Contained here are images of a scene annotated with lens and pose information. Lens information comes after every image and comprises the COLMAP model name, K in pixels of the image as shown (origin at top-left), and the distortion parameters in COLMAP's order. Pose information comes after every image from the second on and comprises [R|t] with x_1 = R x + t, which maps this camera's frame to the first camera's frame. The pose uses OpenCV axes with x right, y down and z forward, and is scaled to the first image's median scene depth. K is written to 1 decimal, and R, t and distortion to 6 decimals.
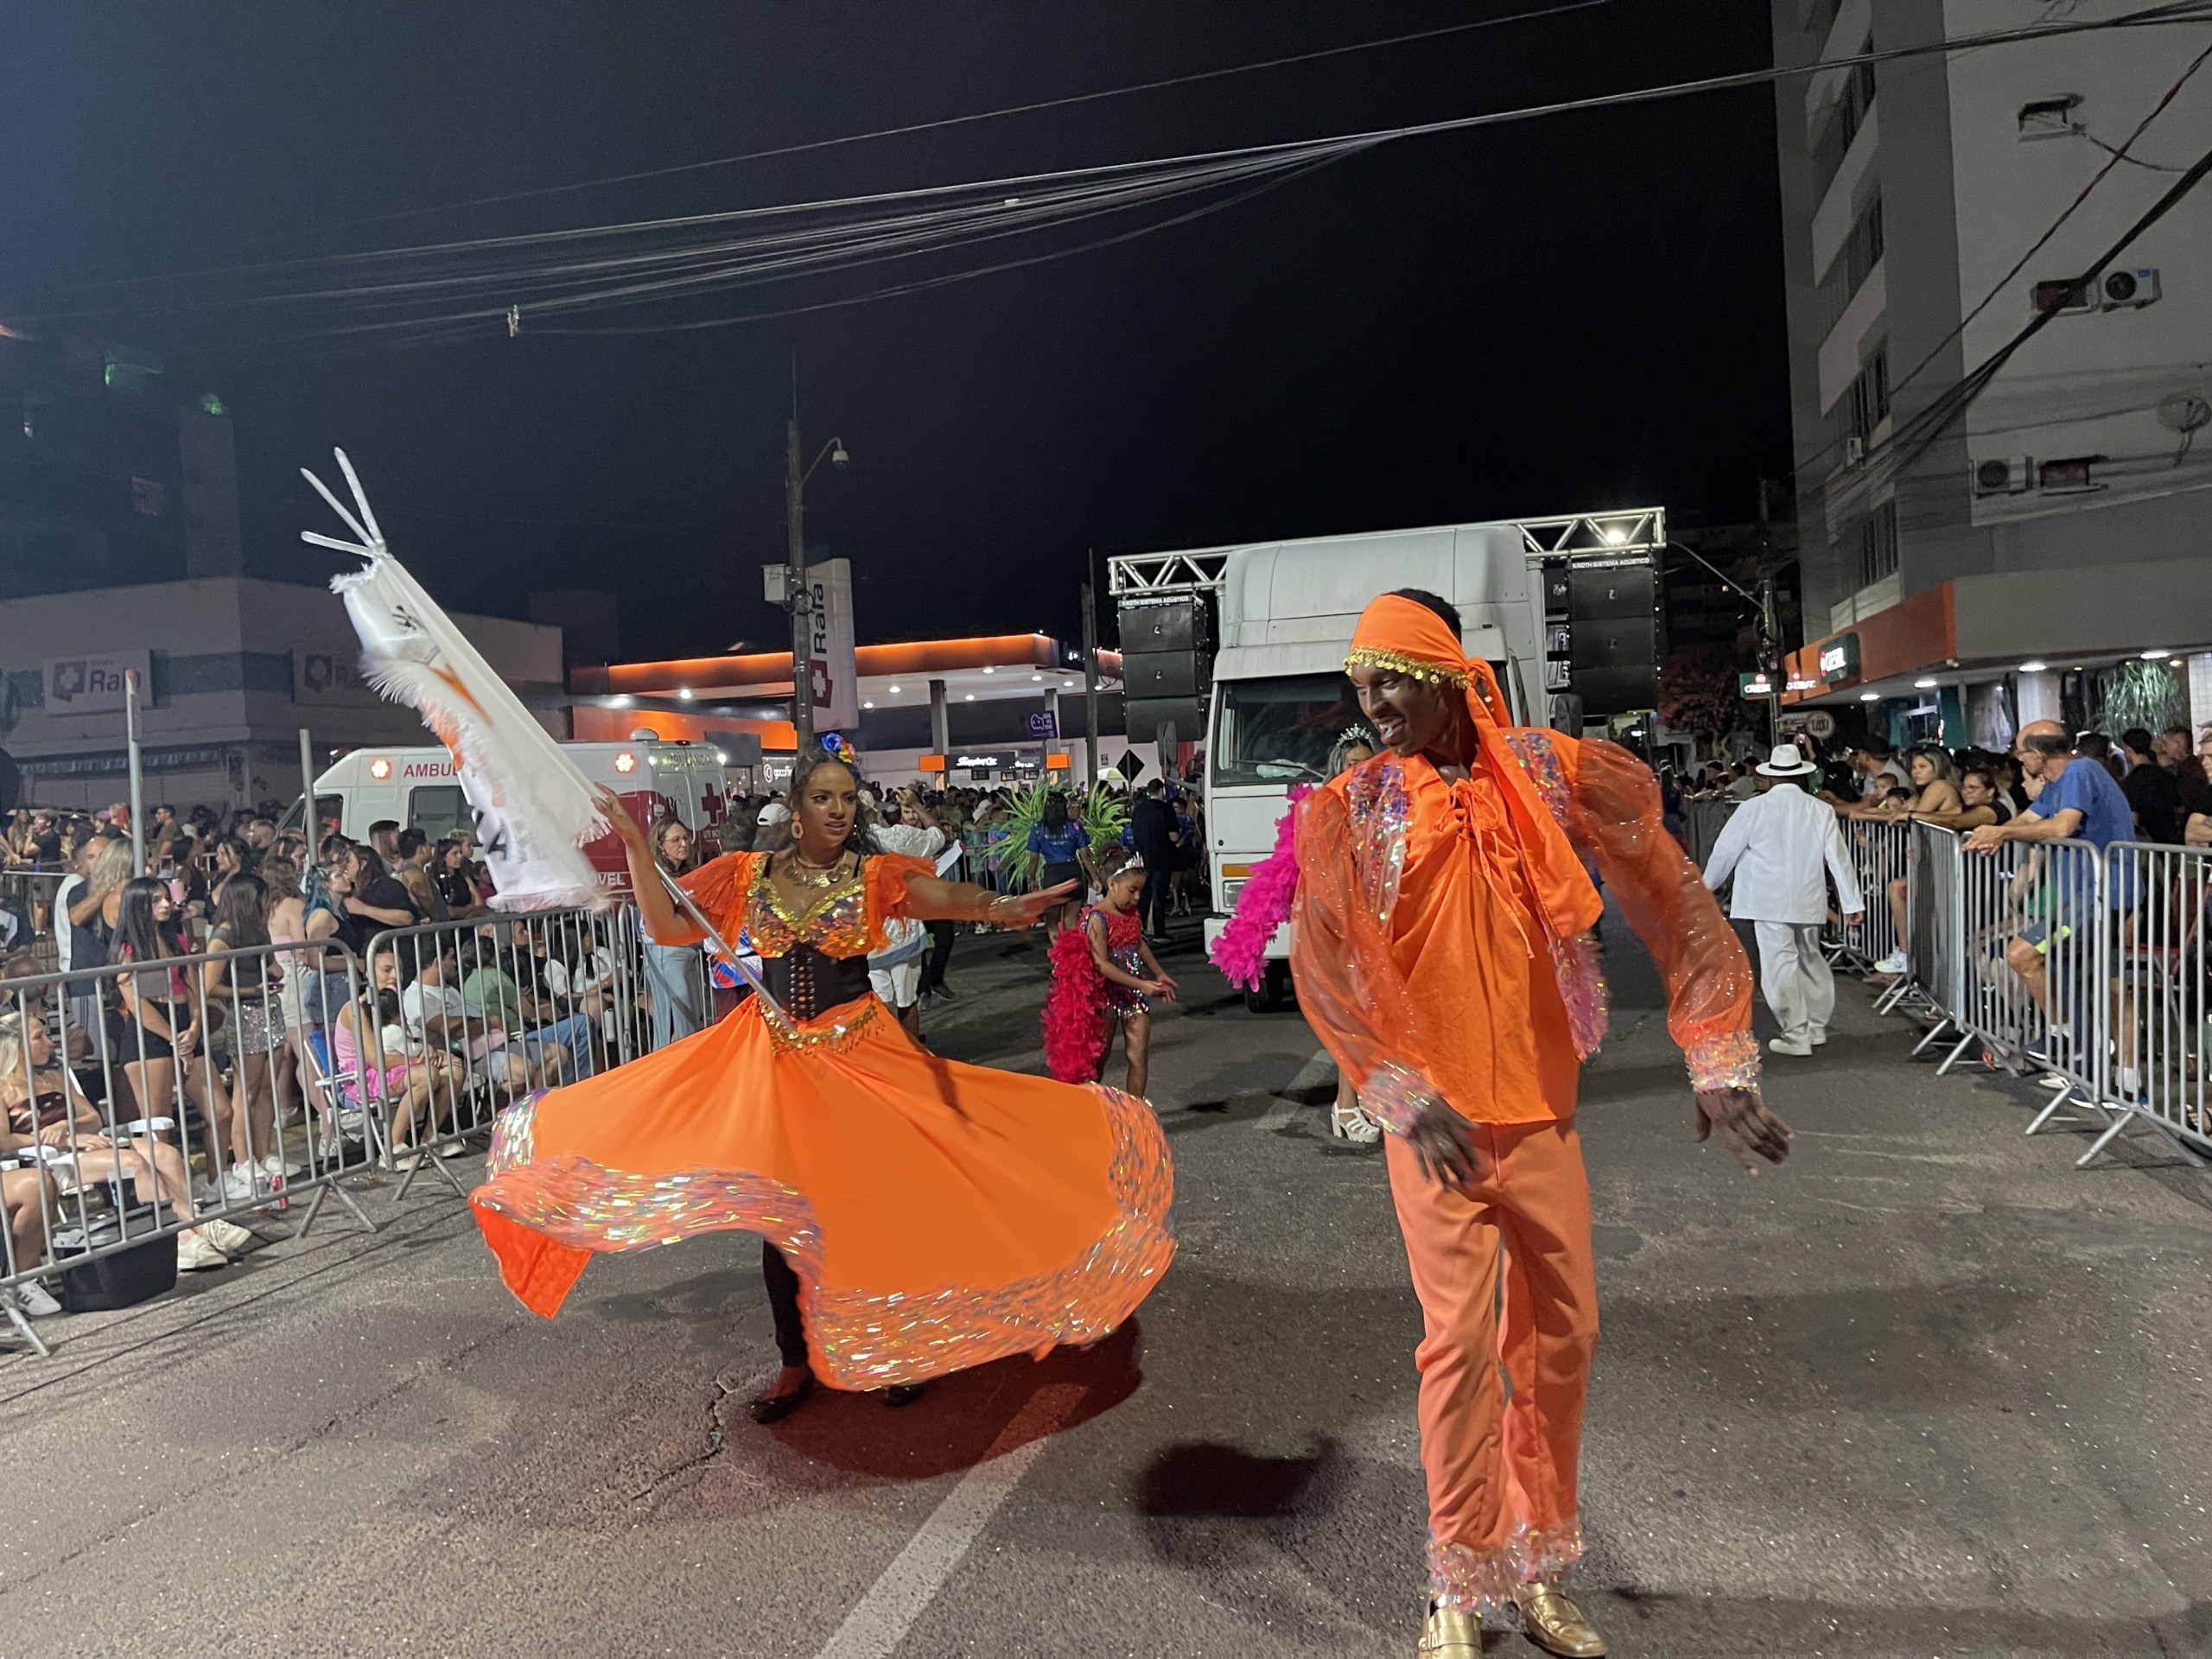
lens RADIAL K [[1666.3, 0, 1108.7], [0, 1666.3, 797.0], [0, 0, 1]] dist [0.063860, -0.080323]
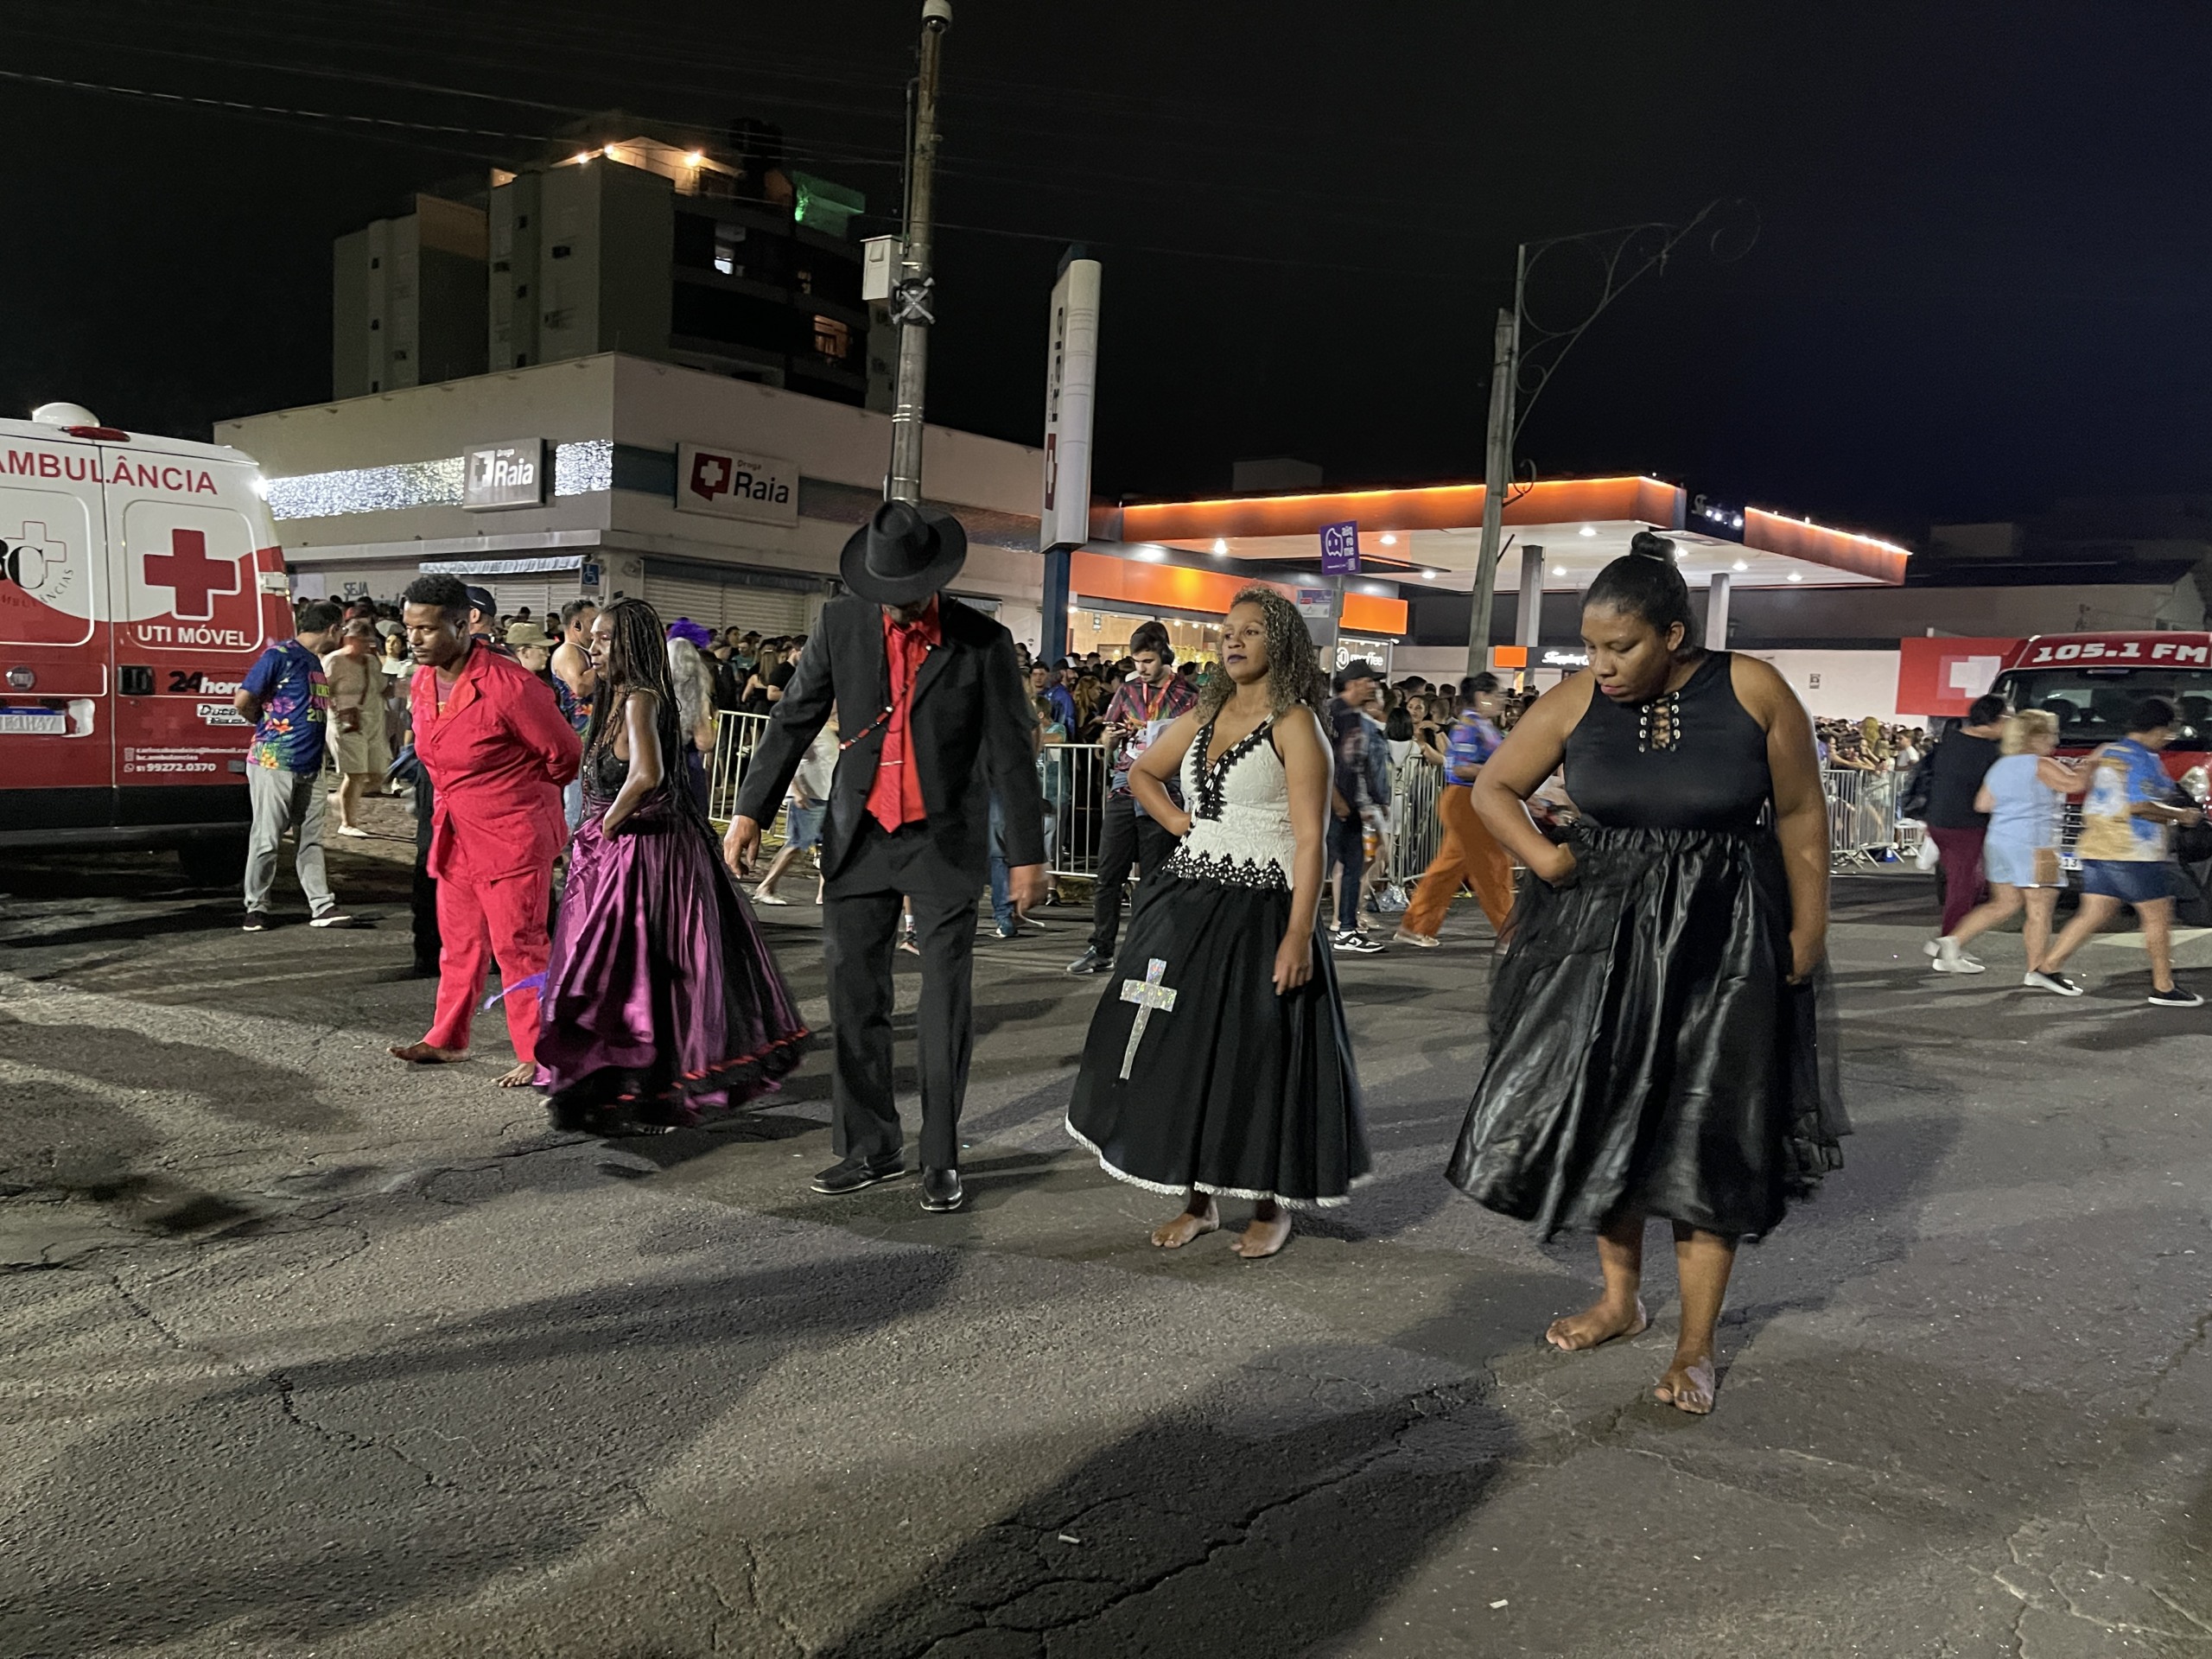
lens RADIAL K [[1666.3, 0, 1096.8], [0, 1666.3, 837.6], [0, 0, 1]] dist [0.063860, -0.080323]
pose [[0.885999, 0.130326, -0.444995, 0.145098], [-0.094896, 0.990340, 0.101101, 0.003593], [0.453872, -0.047347, 0.889808, 0.451754]]
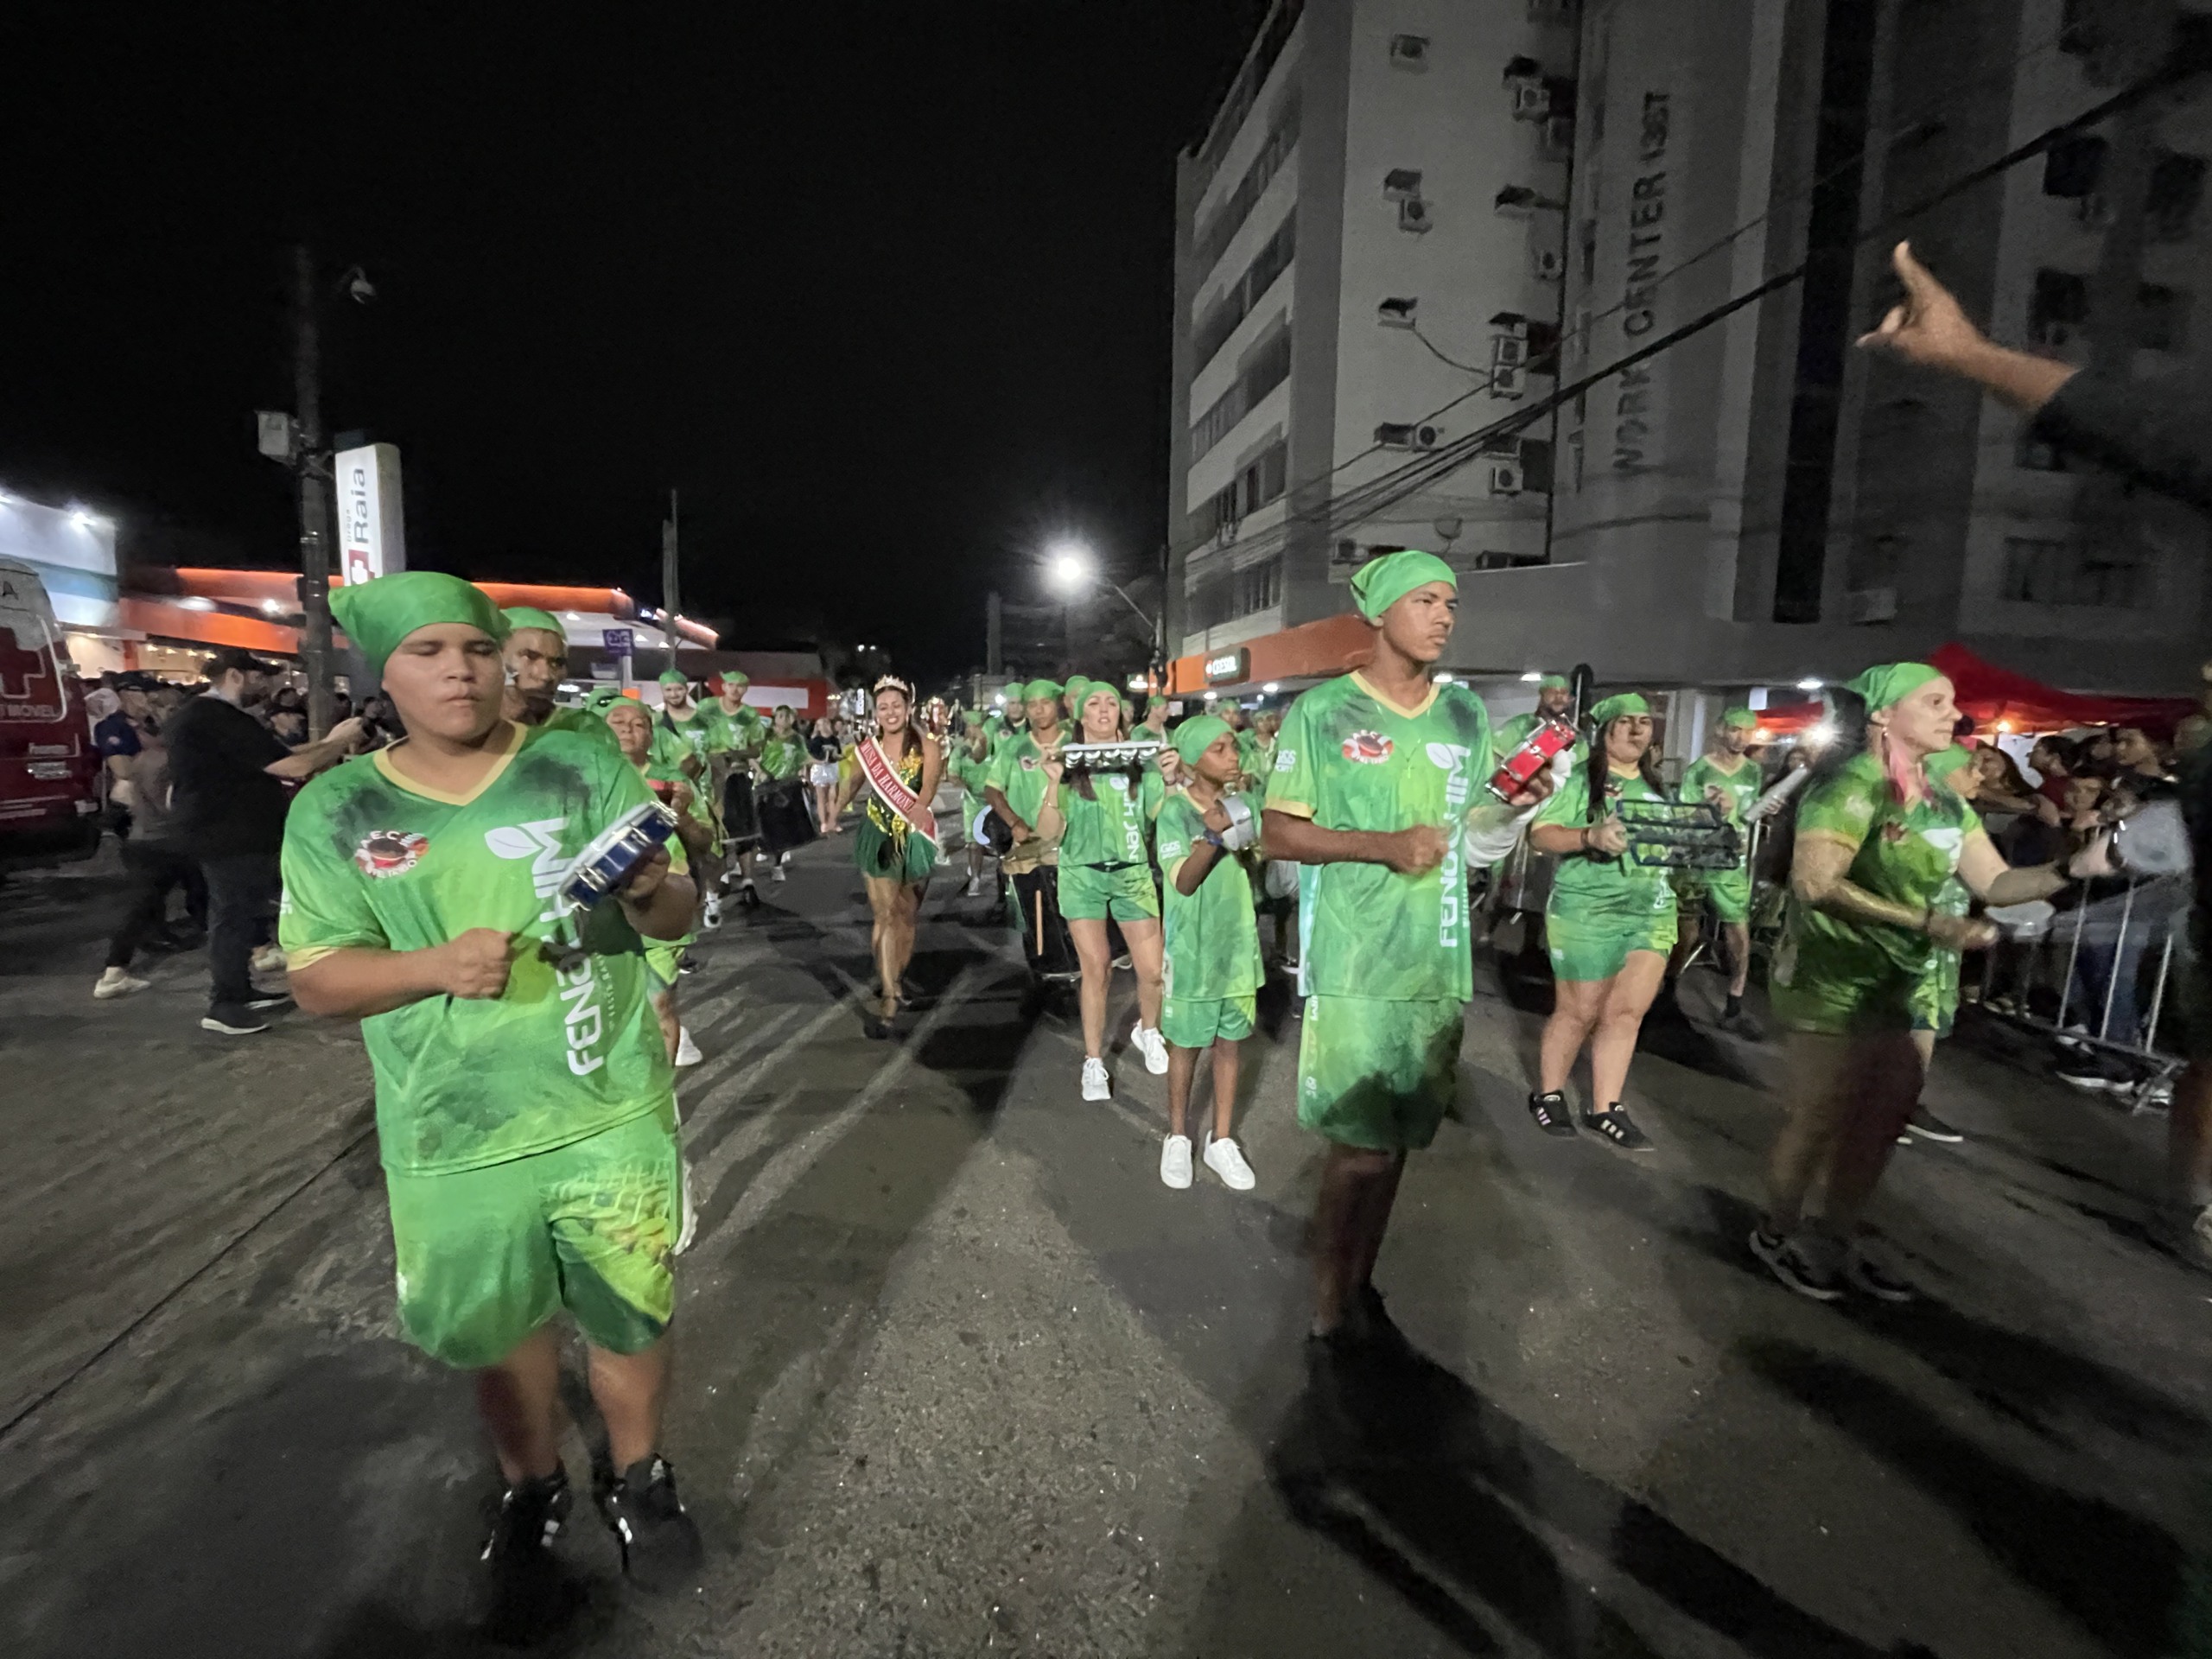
lens RADIAL K [[879.2, 0, 1100.5], [0, 879.2, 835.0], [0, 0, 1]] dist [-0.004965, -0.000058]
pose [[0.892905, 0.022792, 0.449668, -0.015606], [-0.069877, 0.993632, 0.088389, 0.007210], [-0.444790, -0.110345, 0.888811, 0.350649]]
